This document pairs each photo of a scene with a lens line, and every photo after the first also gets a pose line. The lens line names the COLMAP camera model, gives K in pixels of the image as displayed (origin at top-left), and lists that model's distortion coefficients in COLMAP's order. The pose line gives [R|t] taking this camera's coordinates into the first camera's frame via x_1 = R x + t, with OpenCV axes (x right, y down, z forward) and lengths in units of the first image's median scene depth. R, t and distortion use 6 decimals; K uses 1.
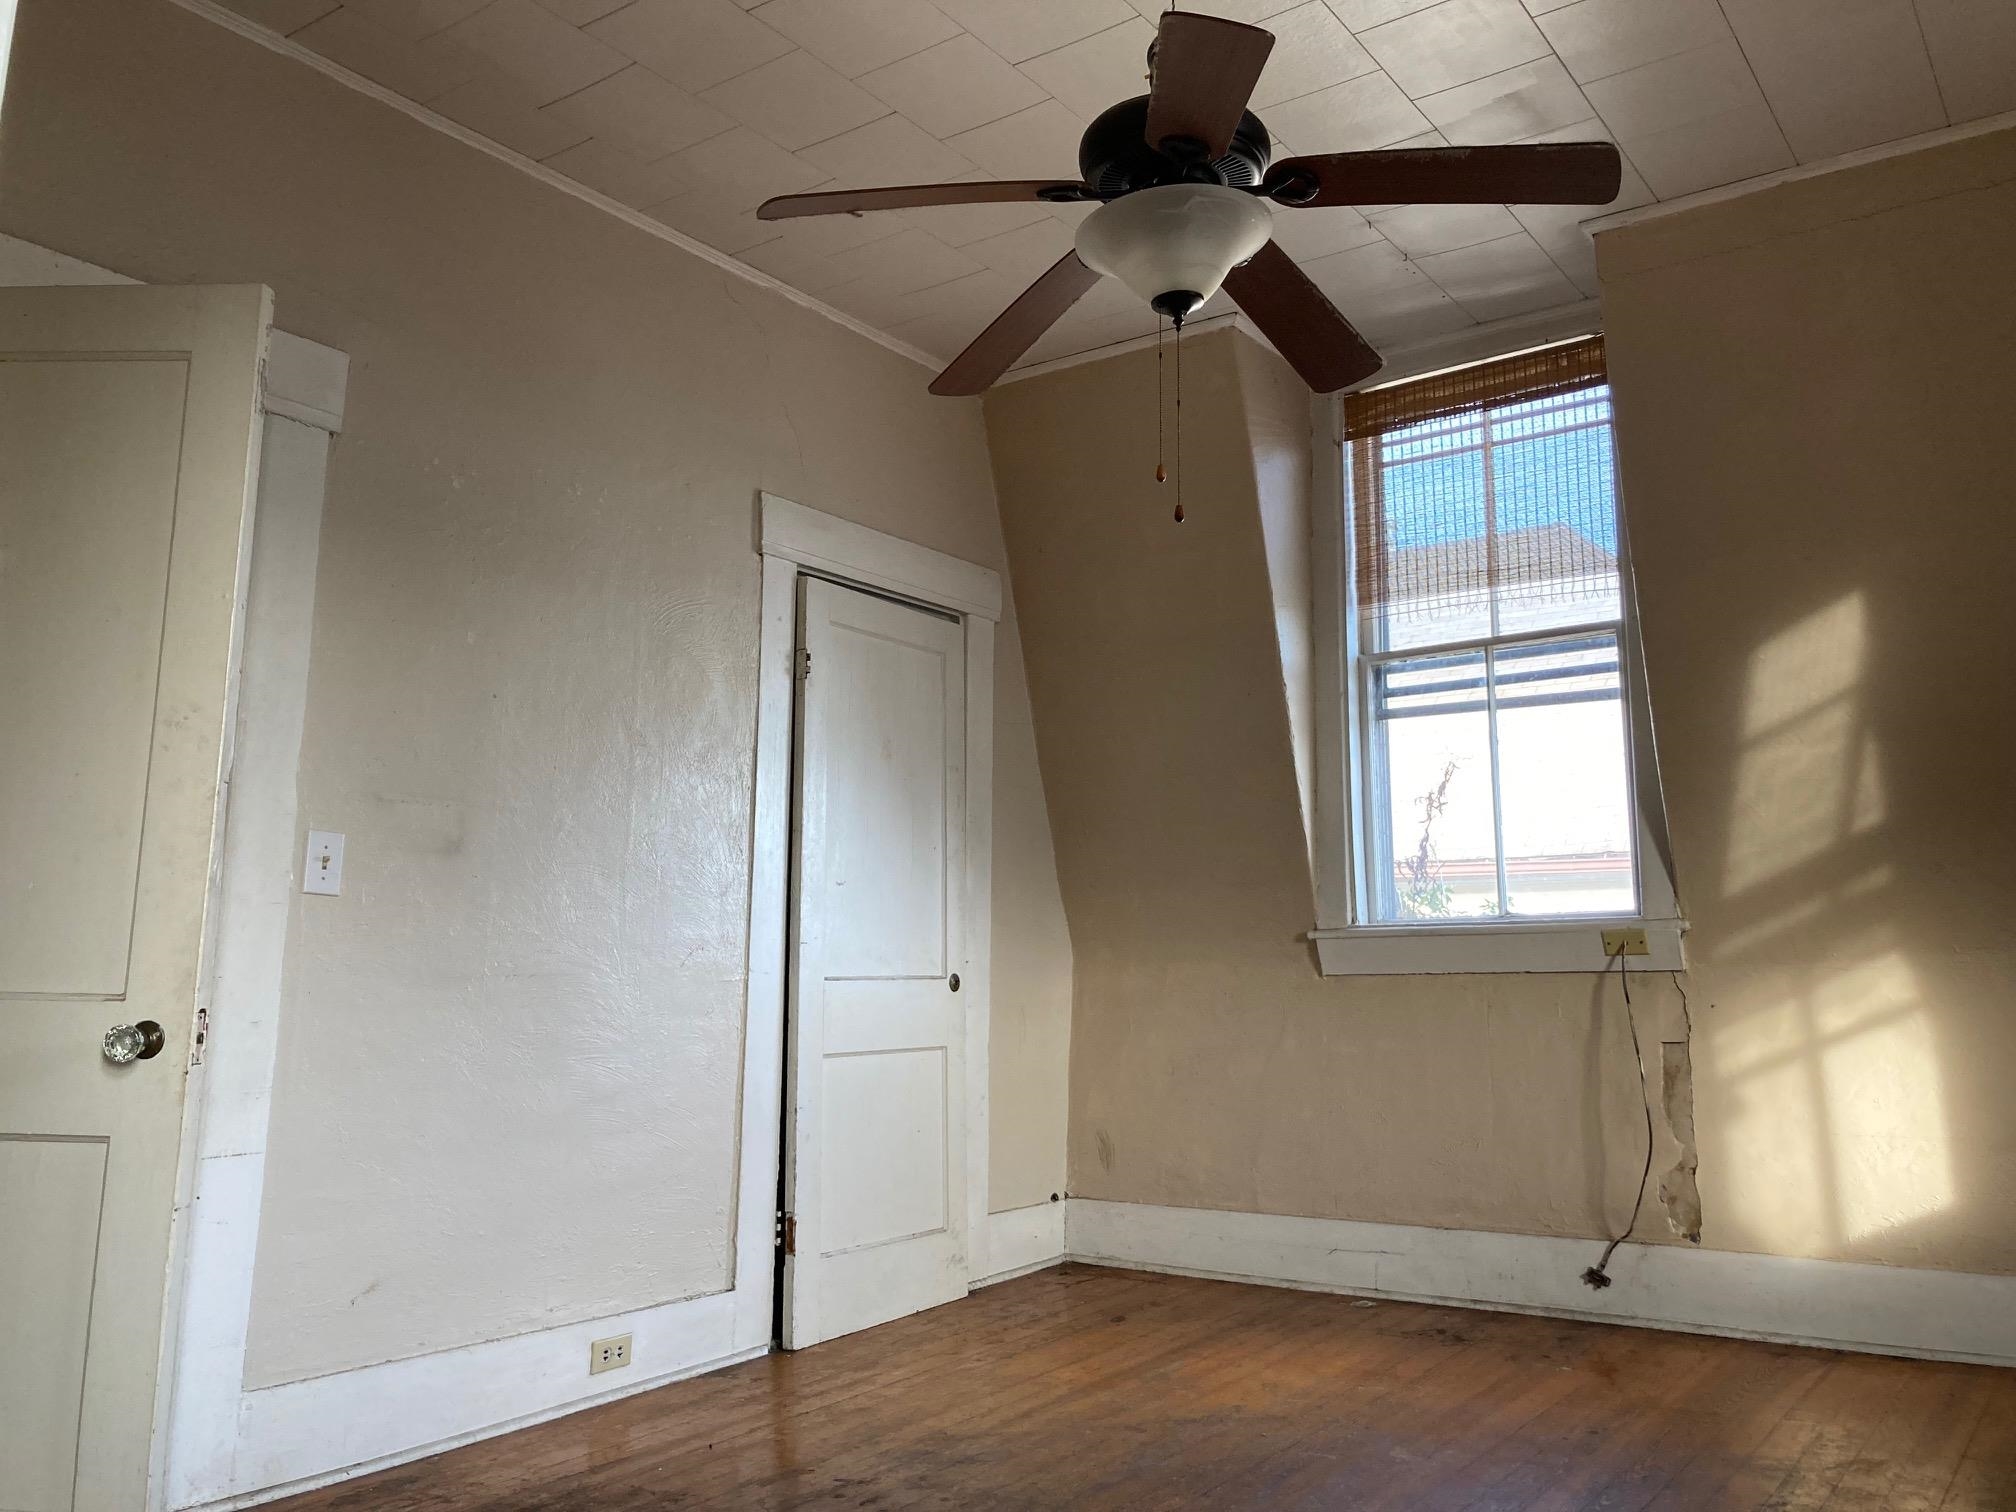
lens RADIAL K [[1651.5, 0, 1025.5], [0, 1651.5, 742.1], [0, 0, 1]] dist [0.033377, -0.014697]
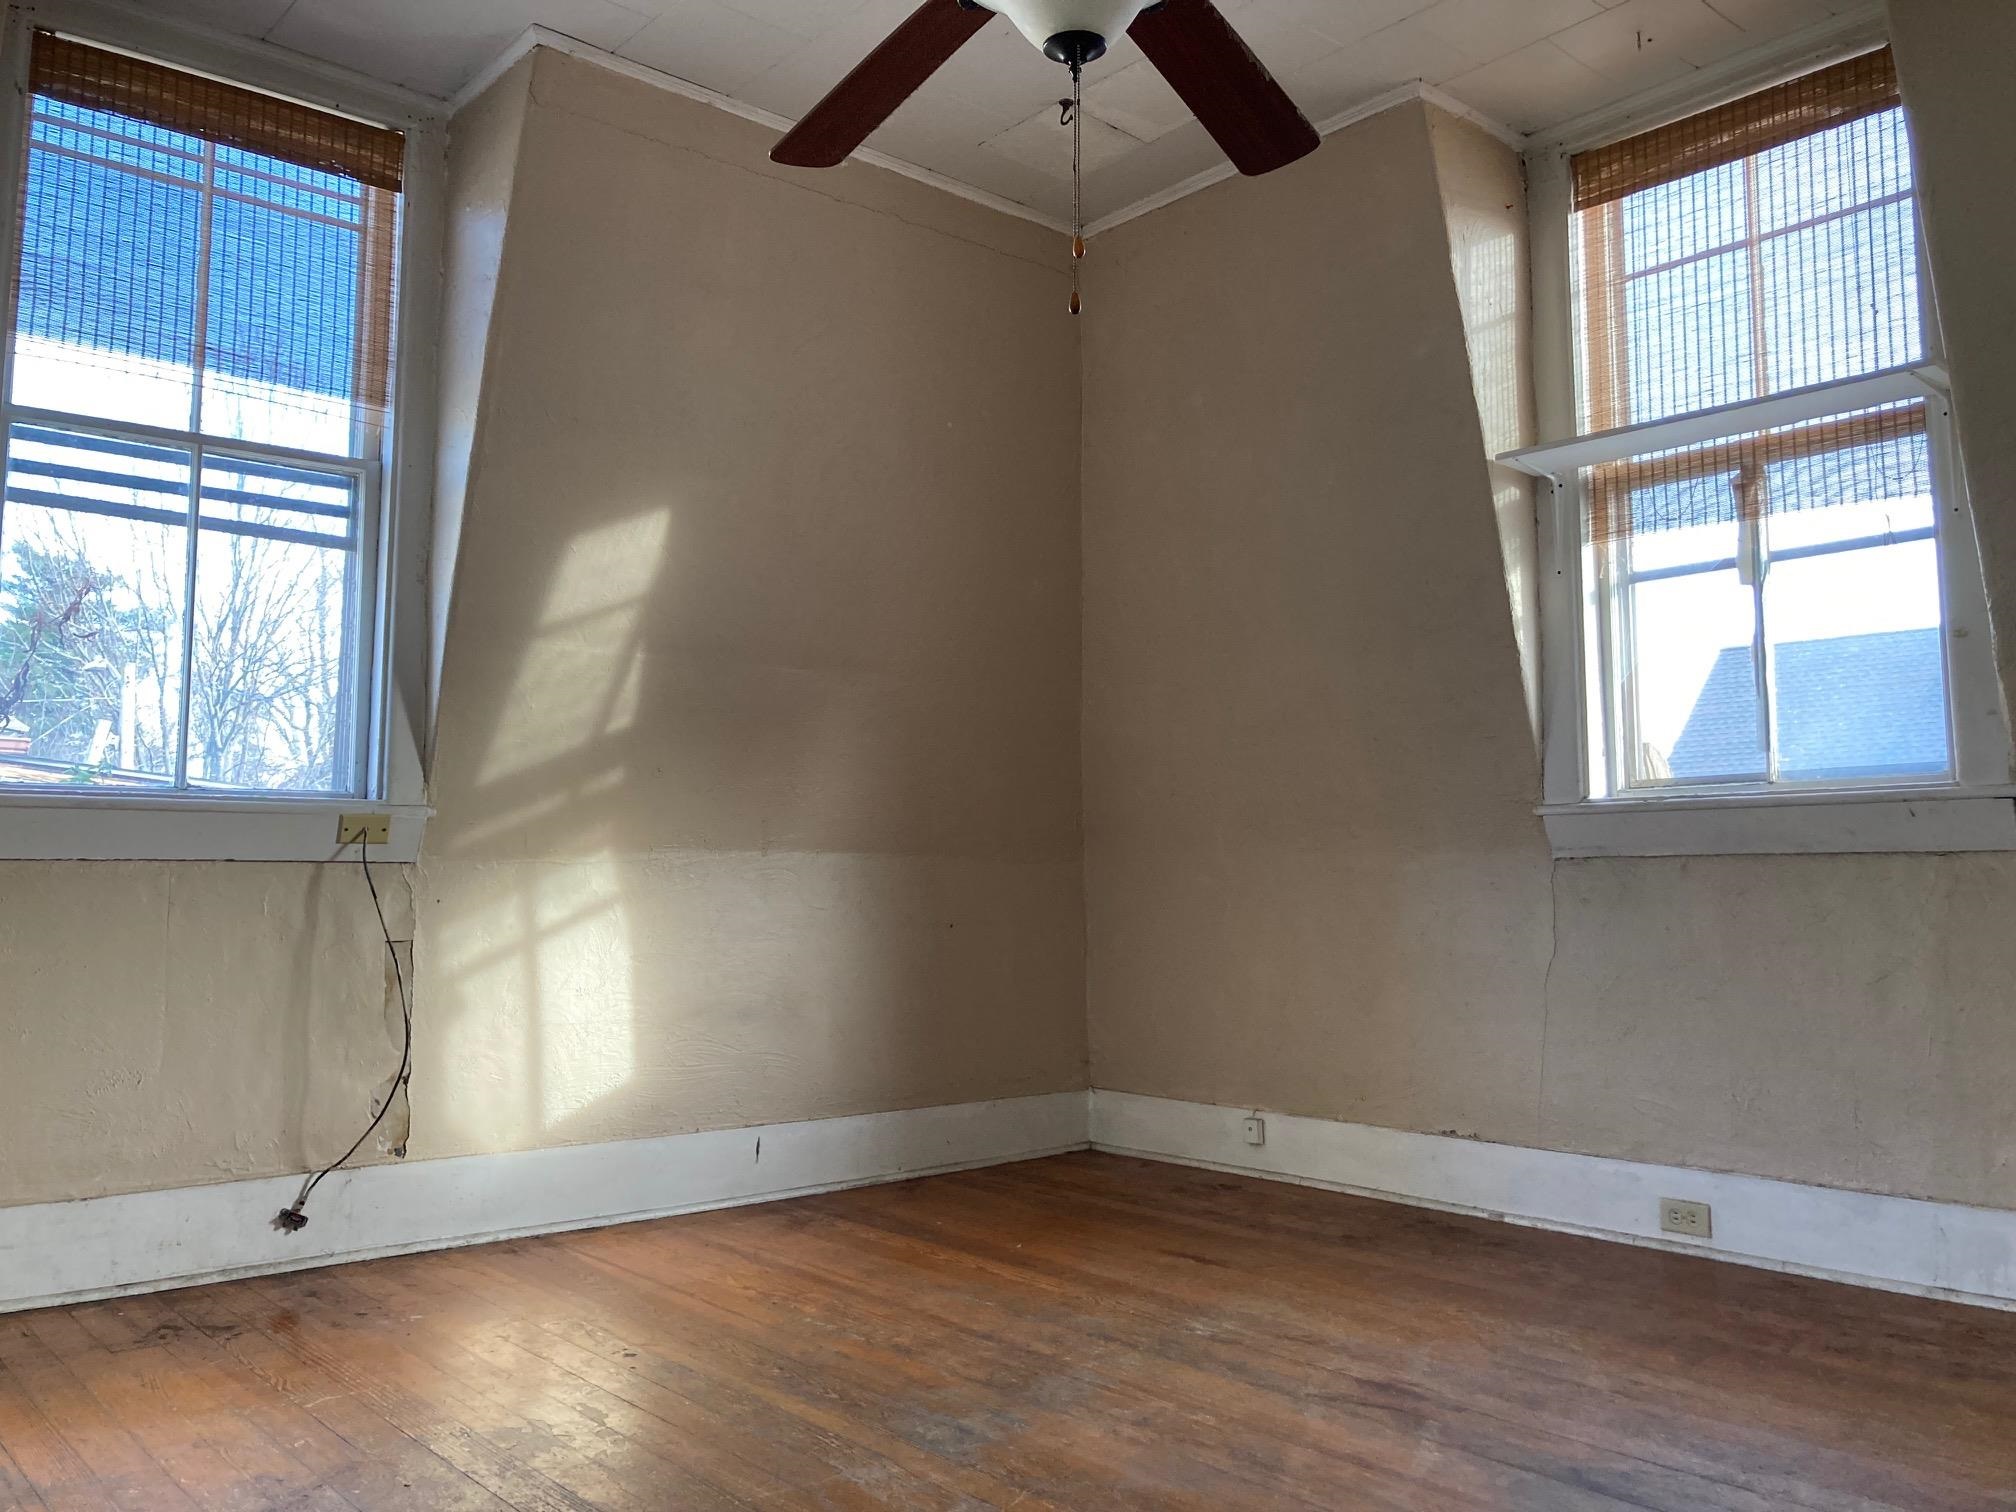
lens RADIAL K [[1651.5, 0, 1015.1], [0, 1651.5, 739.9], [0, 0, 1]] dist [0.033377, -0.014697]
pose [[0.254974, 0.097948, 0.961974, -0.410256], [-0.143301, 0.987698, -0.062585, 0.082794], [-0.956270, -0.121894, 0.265873, 0.460606]]
